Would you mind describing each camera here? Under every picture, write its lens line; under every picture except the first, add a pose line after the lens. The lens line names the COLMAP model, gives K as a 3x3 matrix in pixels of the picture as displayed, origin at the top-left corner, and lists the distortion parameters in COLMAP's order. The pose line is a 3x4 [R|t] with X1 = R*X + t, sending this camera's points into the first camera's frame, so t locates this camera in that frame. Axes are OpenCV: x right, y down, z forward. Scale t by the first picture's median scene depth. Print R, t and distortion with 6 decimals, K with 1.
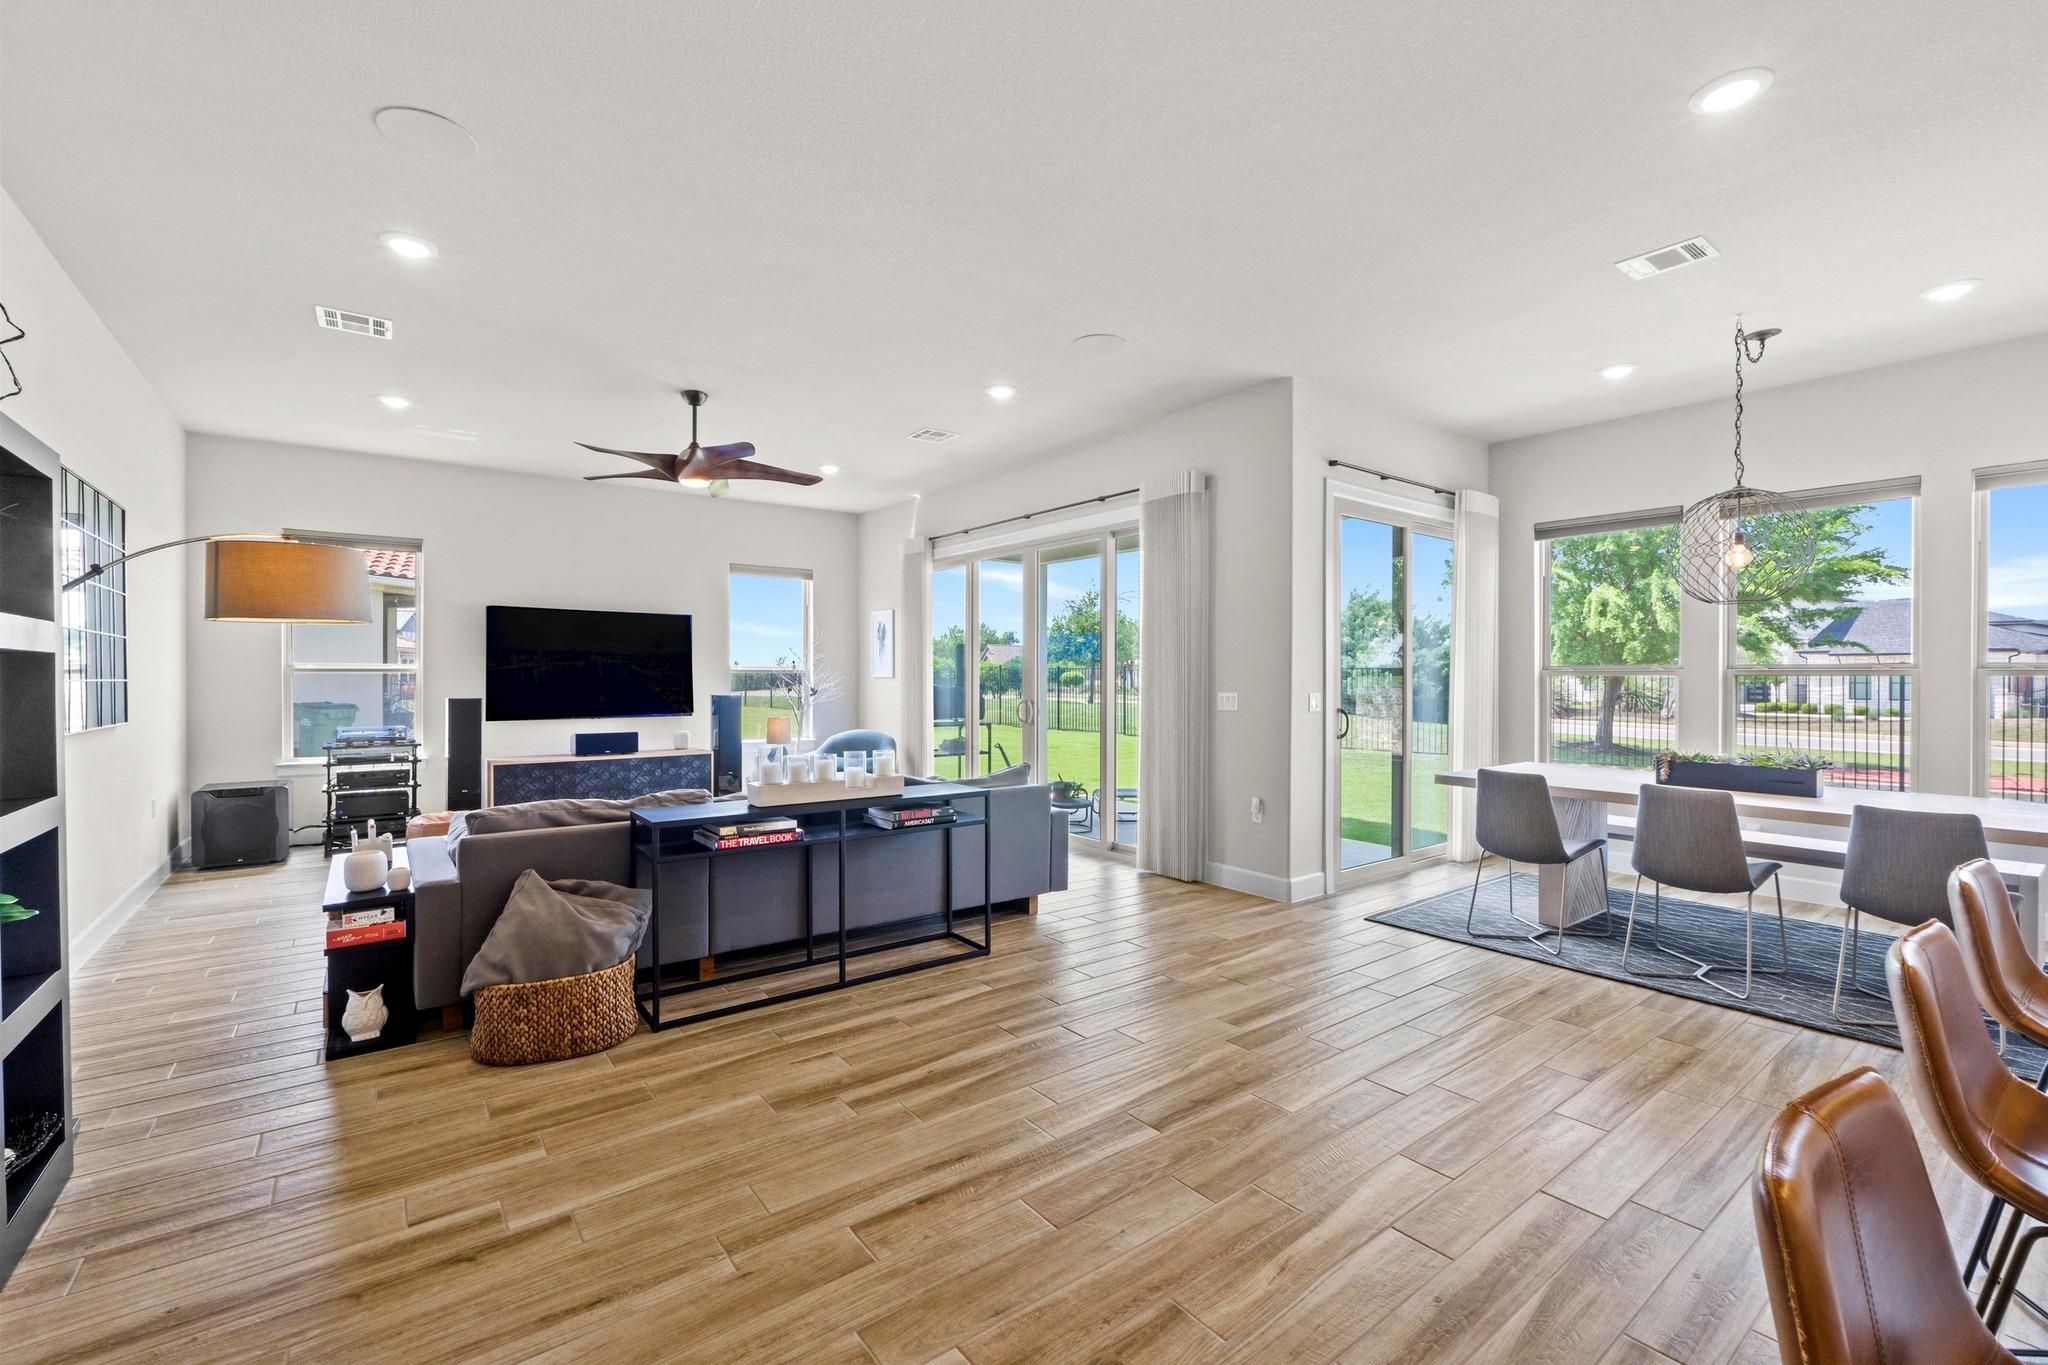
lens RADIAL K [[861.1, 0, 1016.1], [0, 861.1, 680.4], [0, 0, 1]] dist [-0.005404, -0.000367]
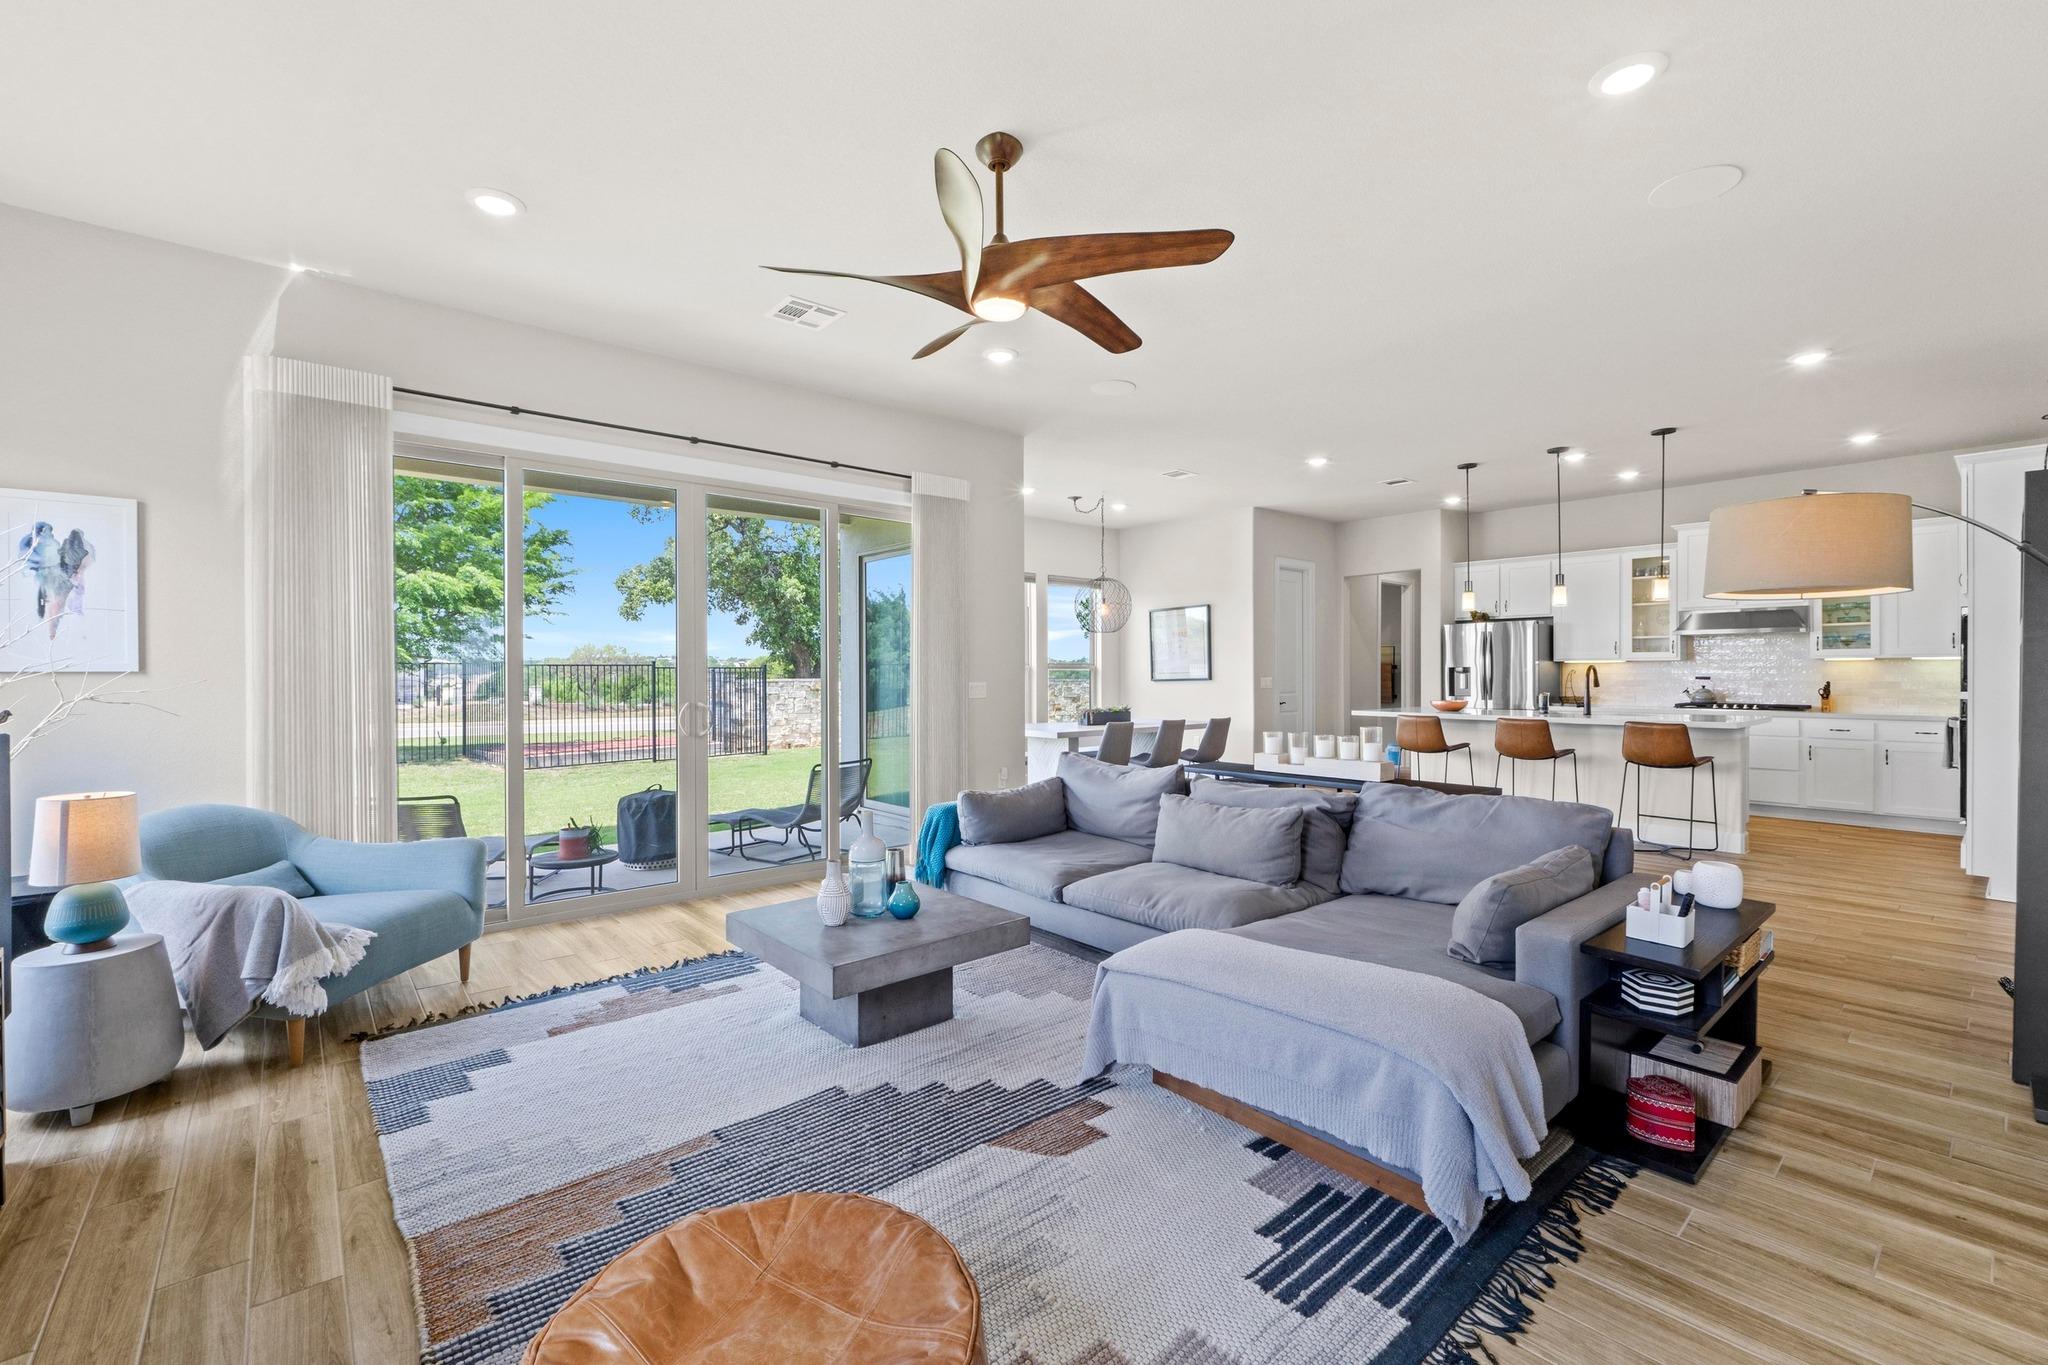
lens RADIAL K [[861.1, 0, 1016.1], [0, 861.1, 680.4], [0, 0, 1]] dist [-0.005404, -0.000367]
pose [[-0.057653, -0.010527, 0.998281, -0.863688], [0.007942, 0.999908, 0.011003, -0.001079], [-0.998305, 0.008563, -0.057564, 0.959562]]
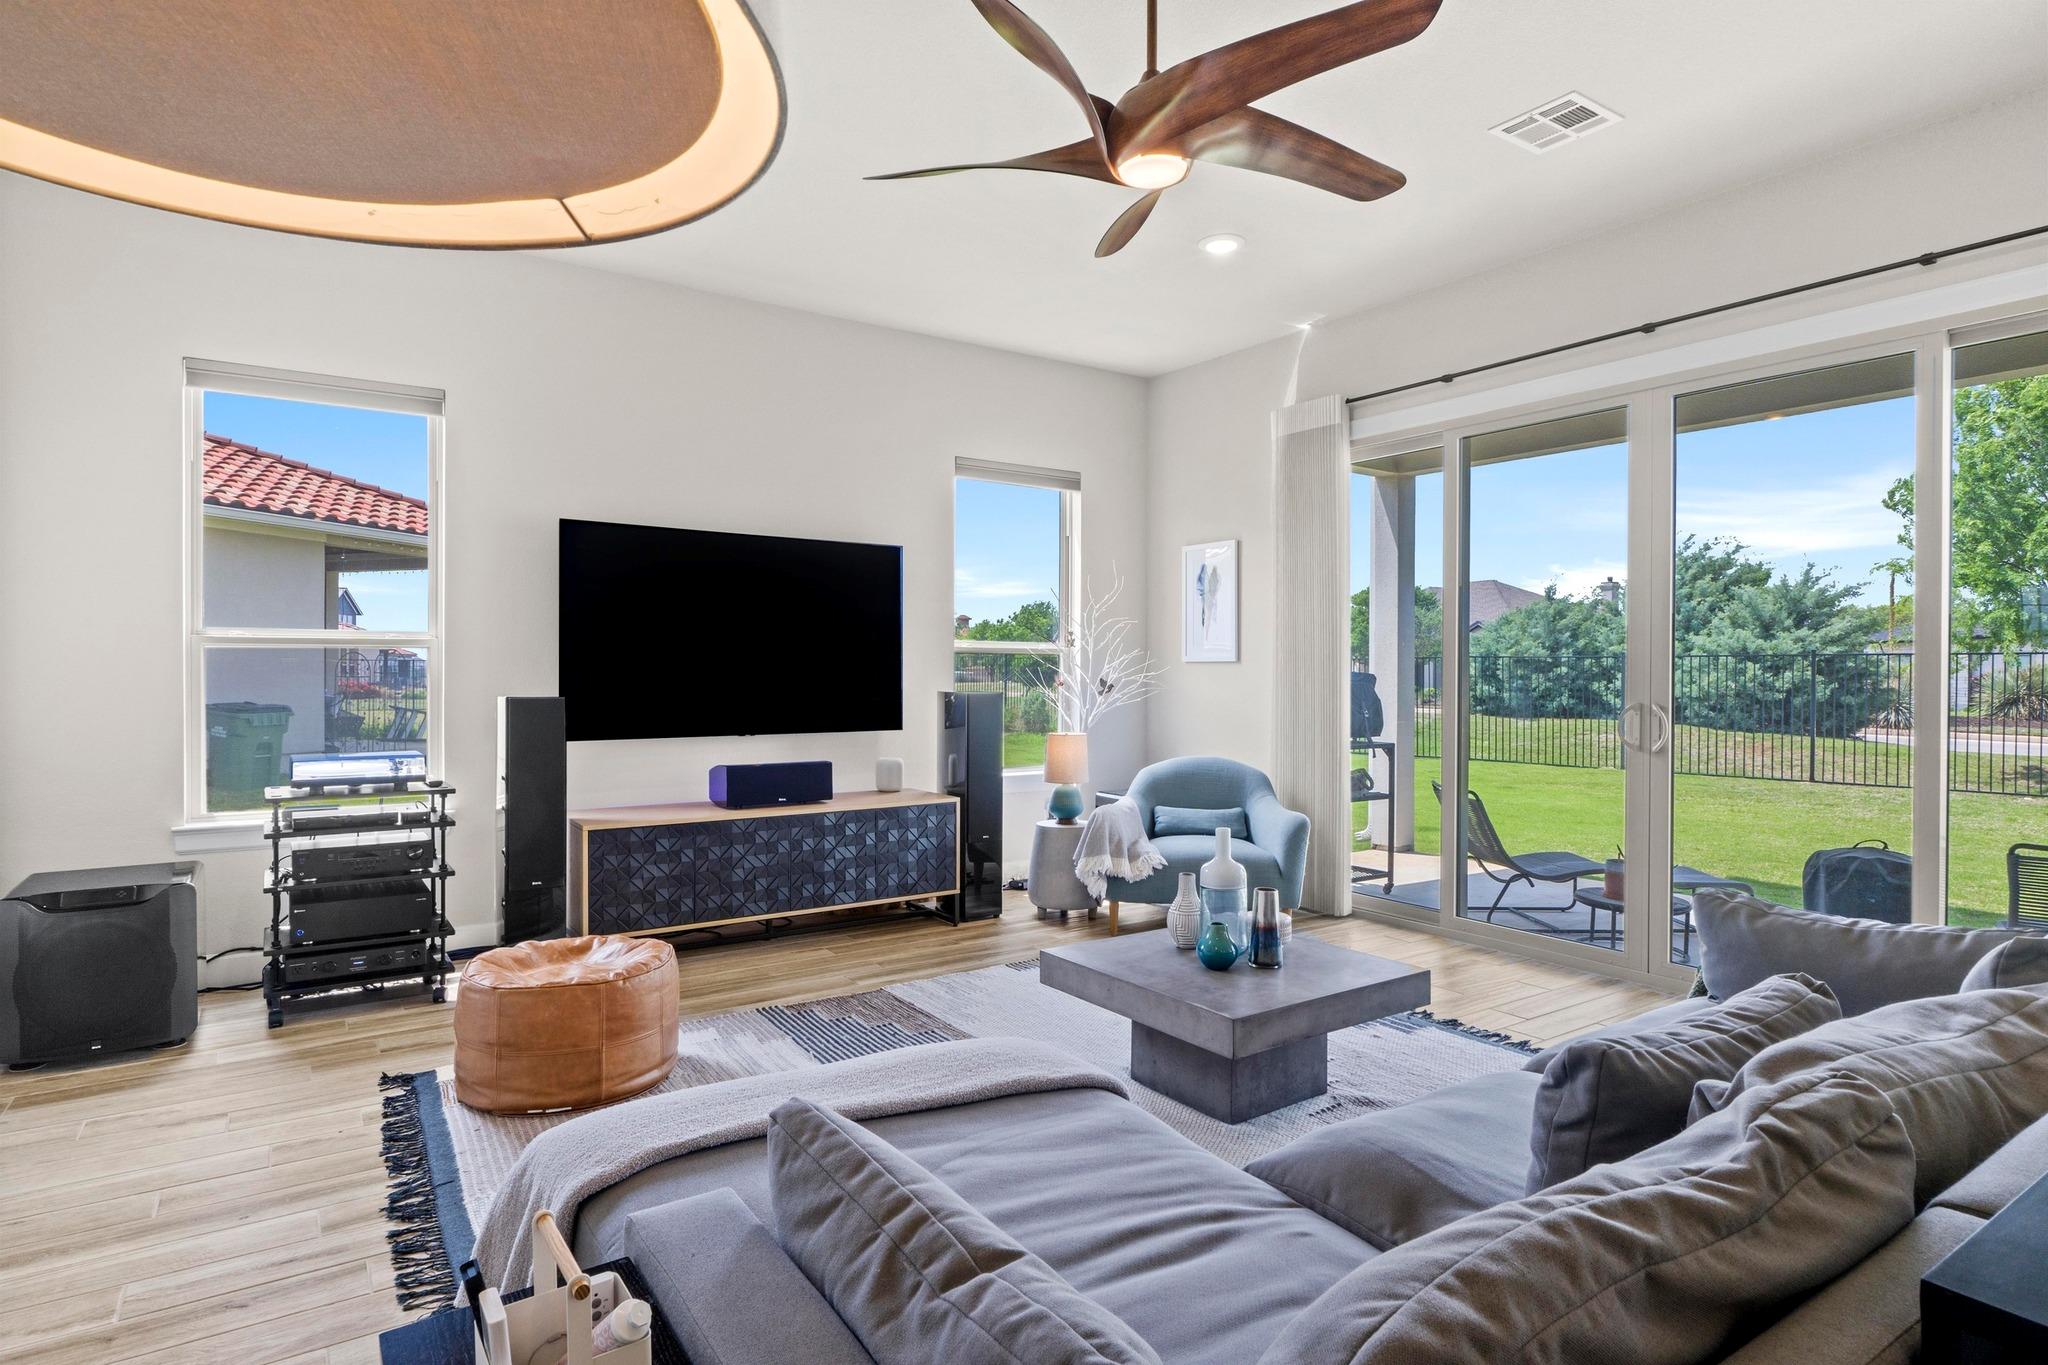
lens RADIAL K [[1081.8, 0, 1013.9], [0, 1081.8, 679.2], [0, 0, 1]] dist [-0.005796, -0.000666]
pose [[0.998557, 0.001094, -0.053694, -0.385426], [-0.000956, 0.999996, 0.002590, 0.009970], [0.053697, -0.002535, 0.998554, 0.453072]]
